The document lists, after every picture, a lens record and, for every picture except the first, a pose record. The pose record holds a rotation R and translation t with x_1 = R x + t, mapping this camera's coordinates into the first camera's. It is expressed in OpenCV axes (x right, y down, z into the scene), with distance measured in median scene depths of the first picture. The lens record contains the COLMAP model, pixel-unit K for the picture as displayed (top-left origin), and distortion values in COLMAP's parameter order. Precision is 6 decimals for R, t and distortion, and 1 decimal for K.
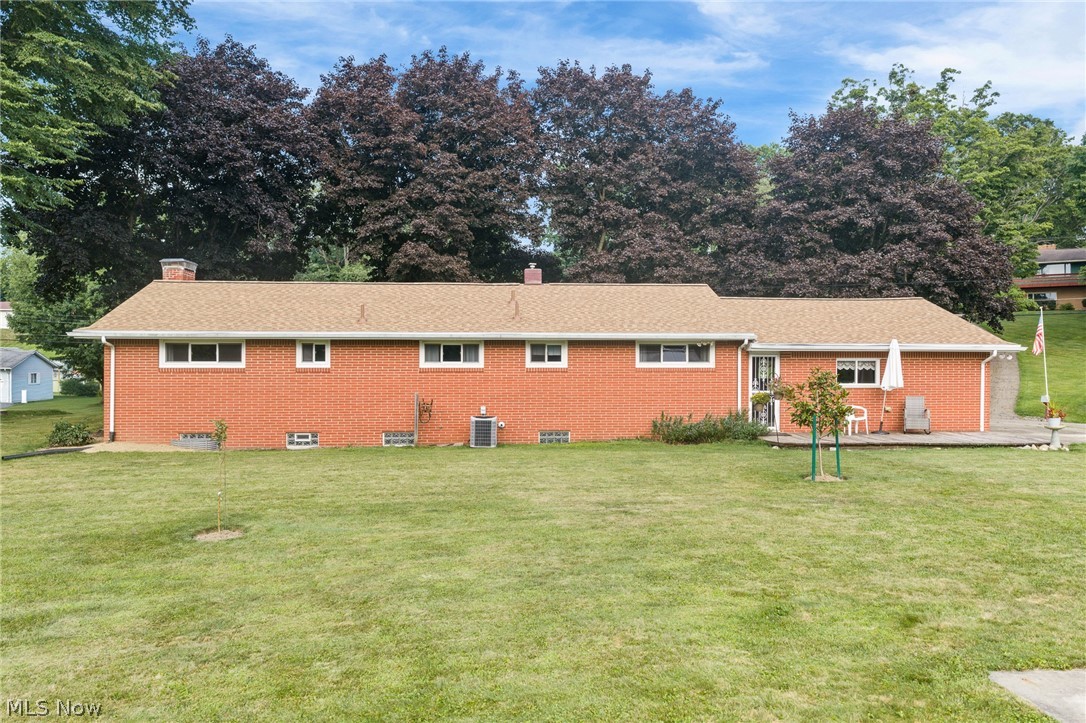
lens RADIAL K [[890.0, 0, 543.0], [0, 890.0, 361.5], [0, 0, 1]] dist [-0.003947, -0.000312]
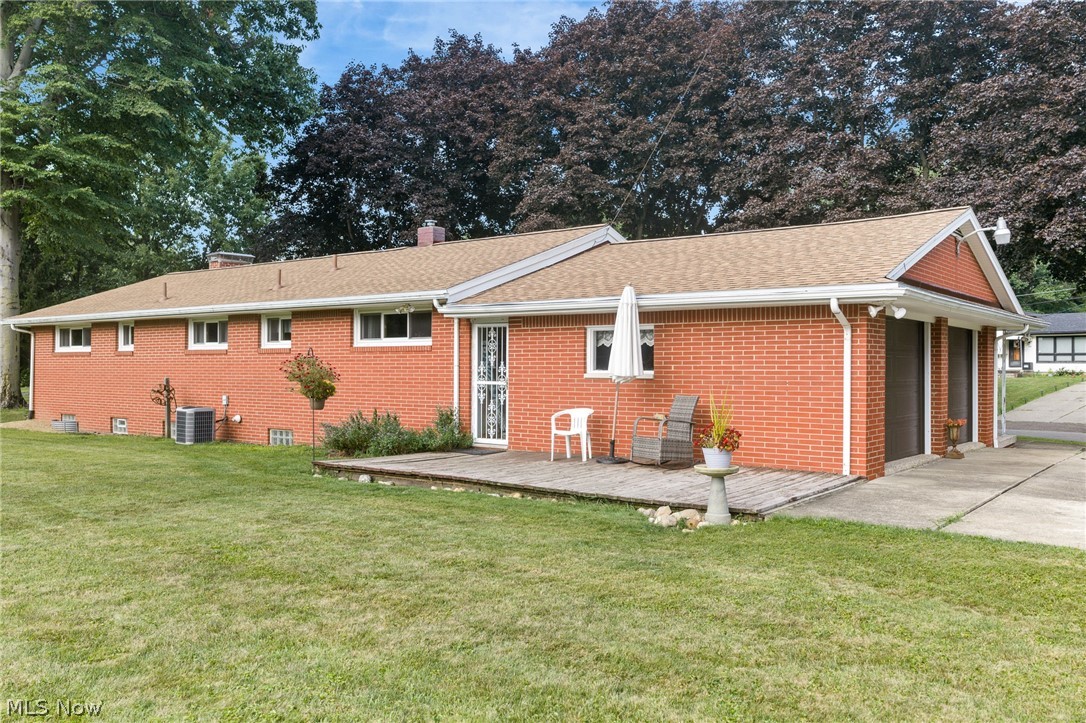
lens RADIAL K [[890.0, 0, 543.0], [0, 890.0, 361.5], [0, 0, 1]] dist [-0.003947, -0.000312]
pose [[0.781821, -0.001186, -0.623502, 0.686388], [0.018147, 0.999618, 0.020854, 0.006998], [0.623239, -0.027619, 0.781544, 0.522229]]
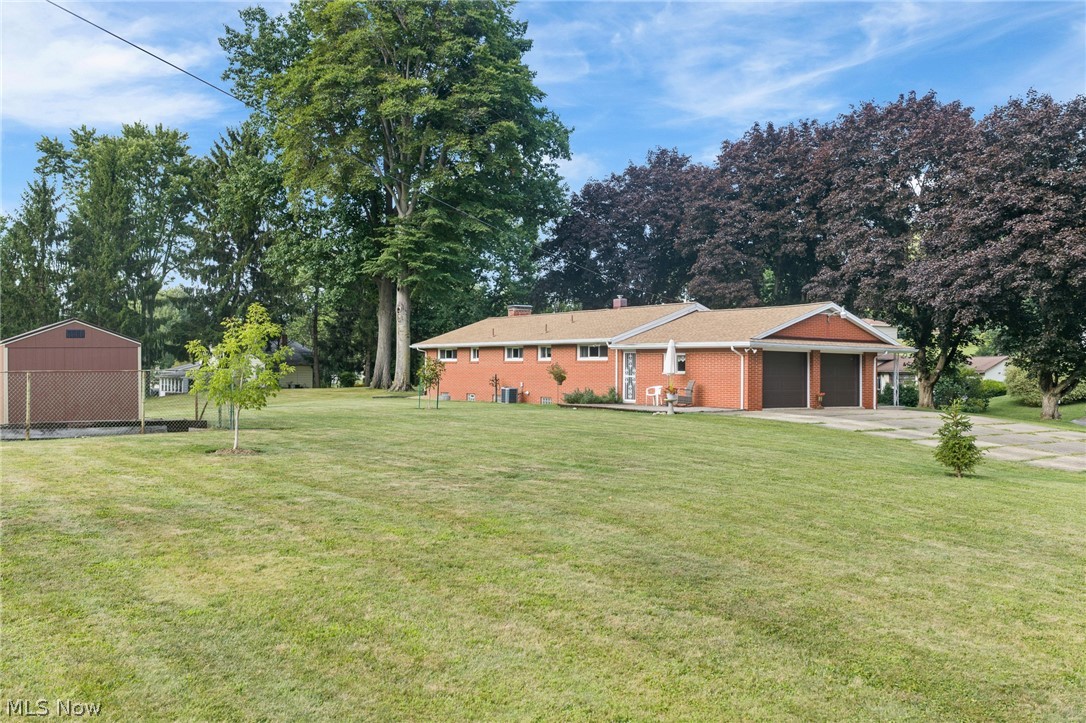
lens RADIAL K [[890.0, 0, 543.0], [0, 890.0, 361.5], [0, 0, 1]] dist [-0.003947, -0.000312]
pose [[0.569819, -0.002667, -0.821766, 1.448157], [0.018388, 0.999786, 0.009505, -0.008025], [0.821564, -0.020527, 0.569746, -0.009401]]
